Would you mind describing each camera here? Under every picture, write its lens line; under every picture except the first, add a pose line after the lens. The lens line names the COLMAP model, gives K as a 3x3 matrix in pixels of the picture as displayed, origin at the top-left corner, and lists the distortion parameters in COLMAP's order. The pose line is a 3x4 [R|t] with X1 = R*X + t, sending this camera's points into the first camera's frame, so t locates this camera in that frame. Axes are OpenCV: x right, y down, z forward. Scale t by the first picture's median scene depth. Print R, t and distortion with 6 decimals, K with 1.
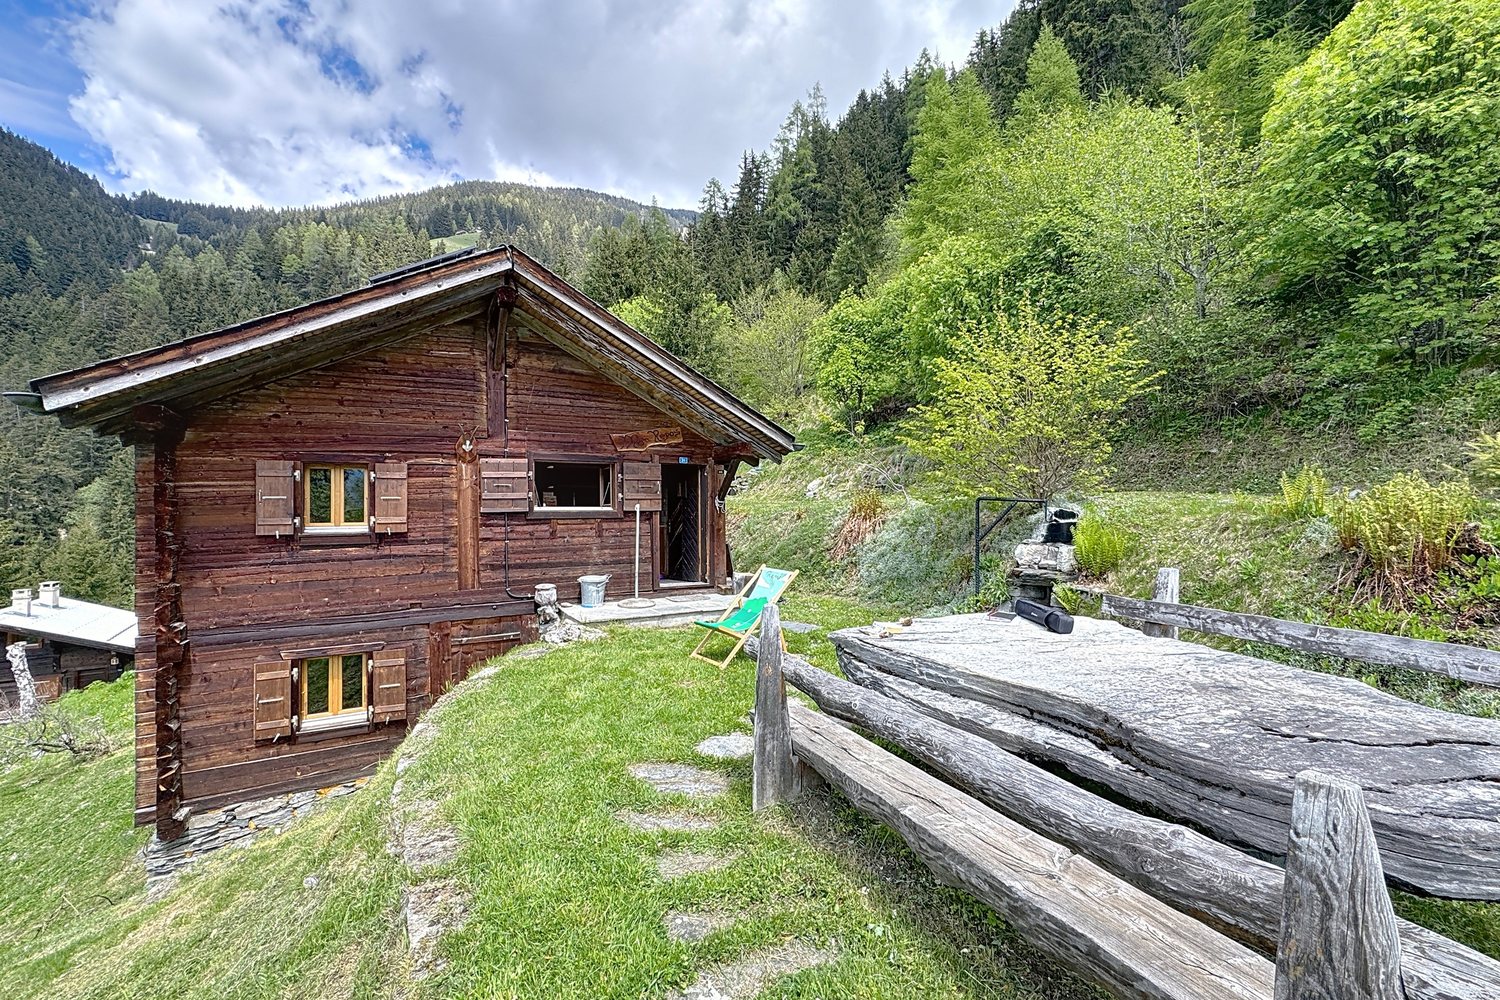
lens RADIAL K [[627.7, 0, 753.6], [0, 627.7, 500.1], [0, 0, 1]] dist [-0.013806, 0.004540]
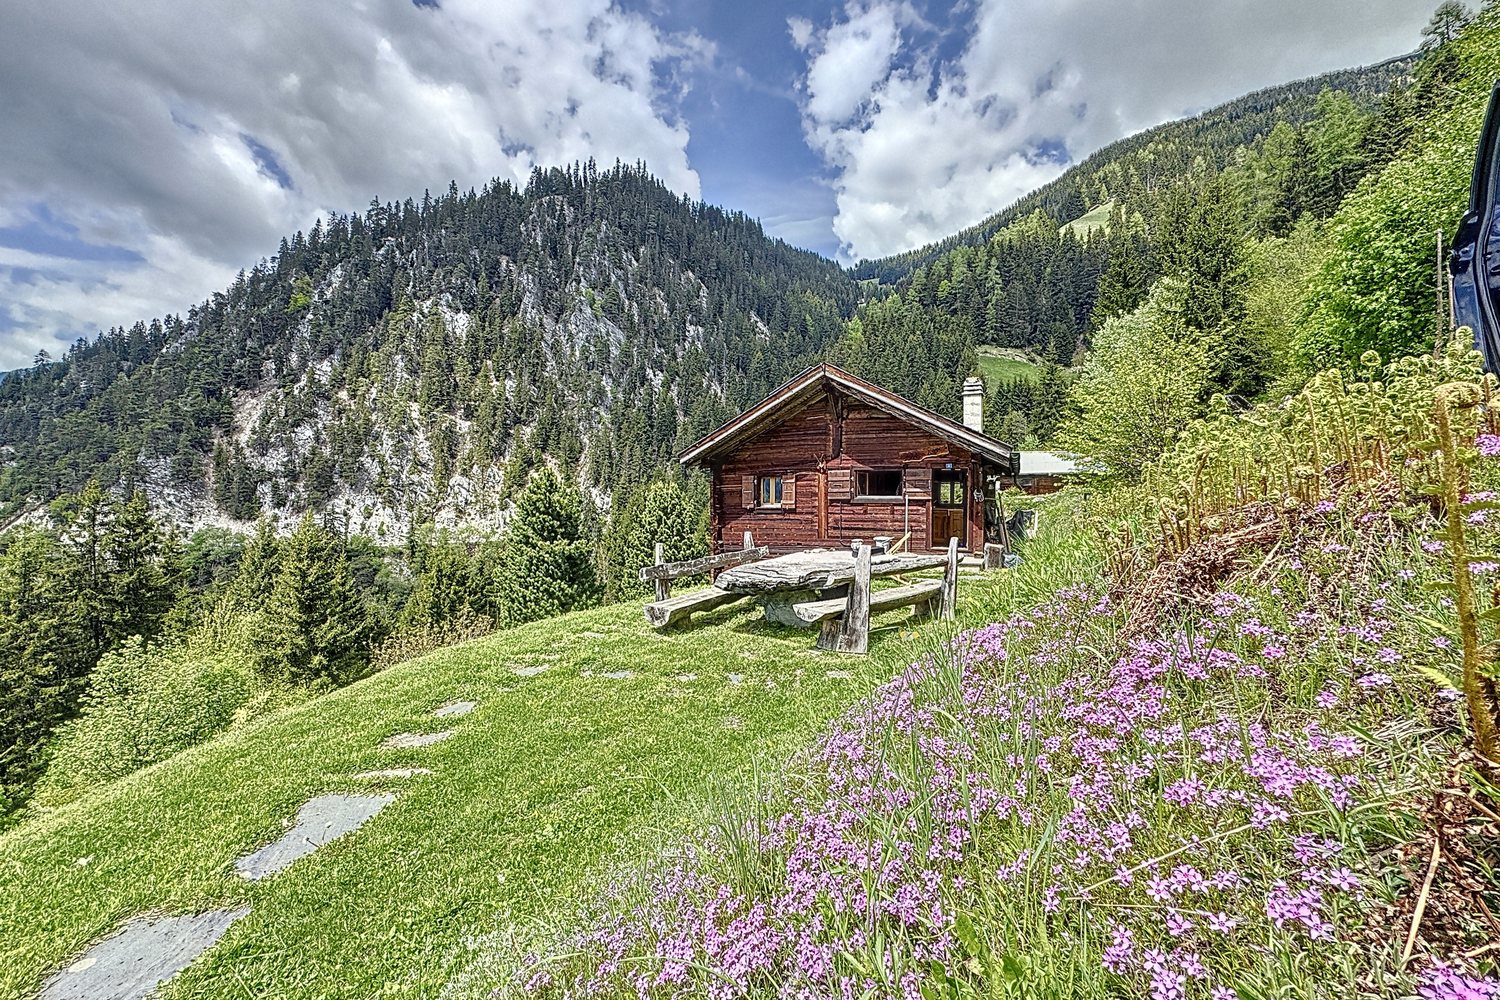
lens RADIAL K [[627.7, 0, 748.0], [0, 627.7, 496.1], [0, 0, 1]] dist [-0.013806, 0.004540]
pose [[0.562963, 0.012984, -0.826380, 0.982015], [0.009320, 0.999713, 0.022056, -0.033043], [0.826429, -0.020119, 0.562681, -0.274022]]
